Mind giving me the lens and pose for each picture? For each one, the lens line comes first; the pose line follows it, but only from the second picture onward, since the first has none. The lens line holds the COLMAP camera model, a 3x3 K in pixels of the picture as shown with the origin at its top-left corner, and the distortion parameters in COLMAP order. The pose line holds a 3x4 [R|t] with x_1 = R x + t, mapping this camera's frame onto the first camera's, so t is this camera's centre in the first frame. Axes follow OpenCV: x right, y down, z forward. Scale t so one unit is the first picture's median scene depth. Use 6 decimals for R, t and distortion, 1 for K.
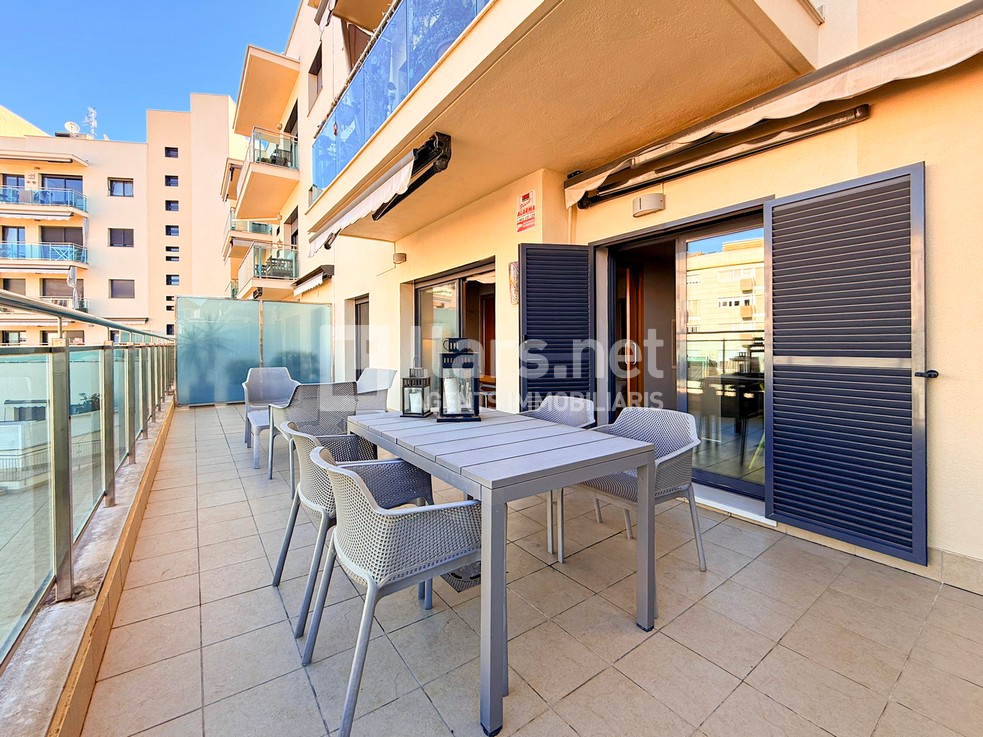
lens RADIAL K [[395.7, 0, 497.7], [0, 395.7, 358.7], [0, 0, 1]] dist [-0.002355, -0.000096]
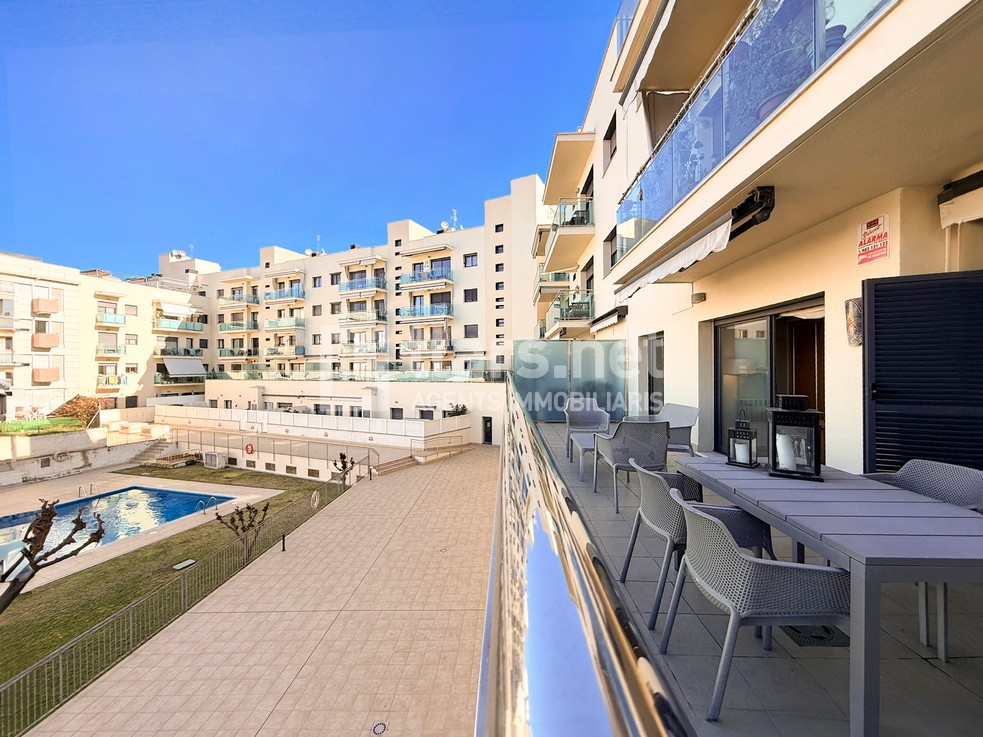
lens RADIAL K [[395.7, 0, 487.7], [0, 395.7, 366.6], [0, 0, 1]] dist [-0.002355, -0.000096]
pose [[0.801036, 0.001800, -0.598613, -0.070396], [-0.003521, 0.999992, -0.001705, -0.071323], [0.598605, 0.003474, 0.801037, -0.166211]]
